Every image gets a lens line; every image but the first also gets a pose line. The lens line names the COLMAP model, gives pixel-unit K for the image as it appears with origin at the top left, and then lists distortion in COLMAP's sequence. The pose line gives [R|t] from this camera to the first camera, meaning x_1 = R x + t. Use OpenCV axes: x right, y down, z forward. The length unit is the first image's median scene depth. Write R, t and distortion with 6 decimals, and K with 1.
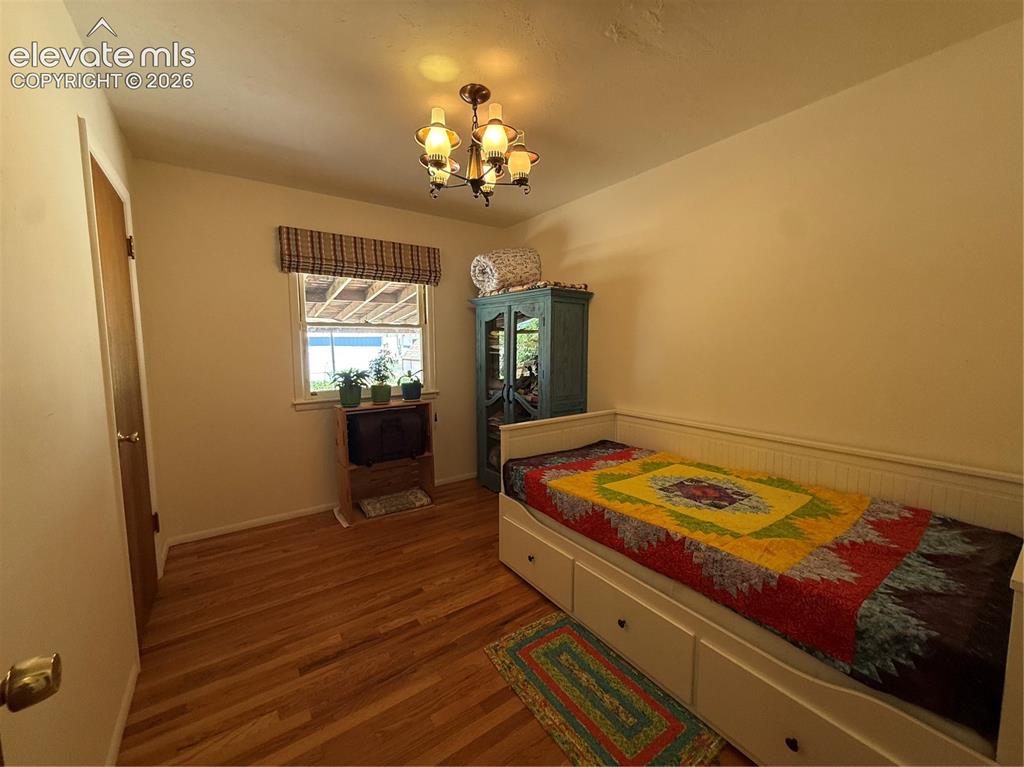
lens RADIAL K [[408.7, 0, 514.2], [0, 408.7, 382.0], [0, 0, 1]] dist [0.000175, -0.000024]
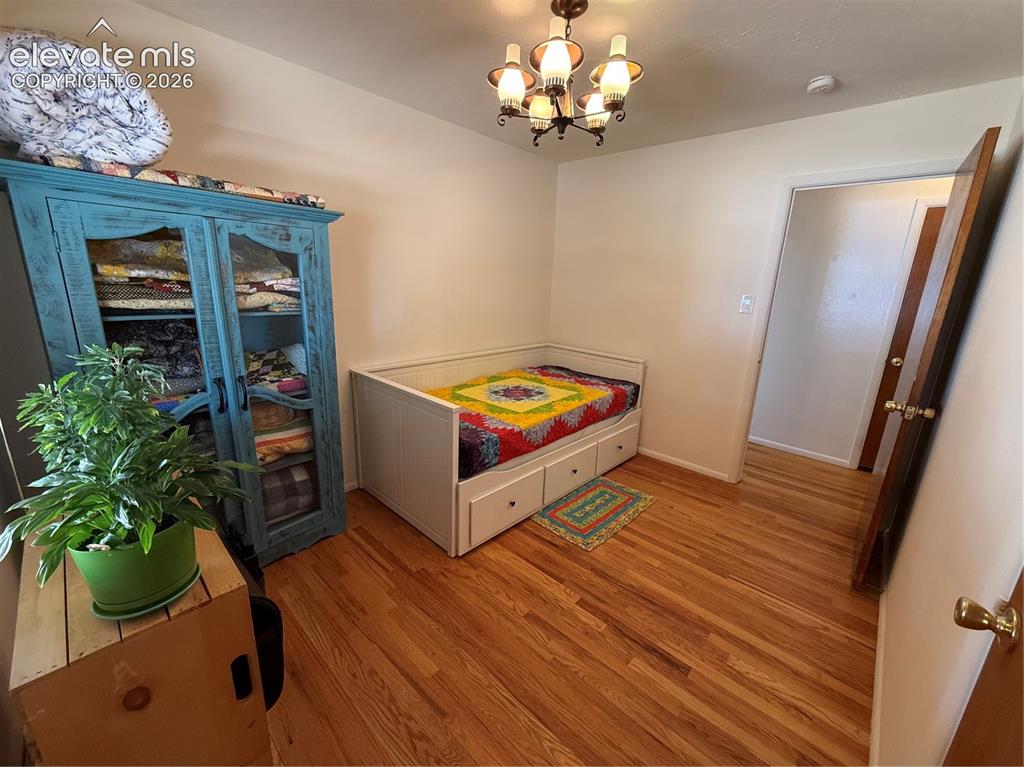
lens RADIAL K [[408.7, 0, 514.4], [0, 408.7, 385.3], [0, 0, 1]] dist [0.000175, -0.000024]
pose [[-0.200704, -0.252249, 0.946620, -1.034400], [0.053961, 0.961968, 0.267779, -0.183320], [-0.978165, 0.104825, -0.179459, 1.318500]]
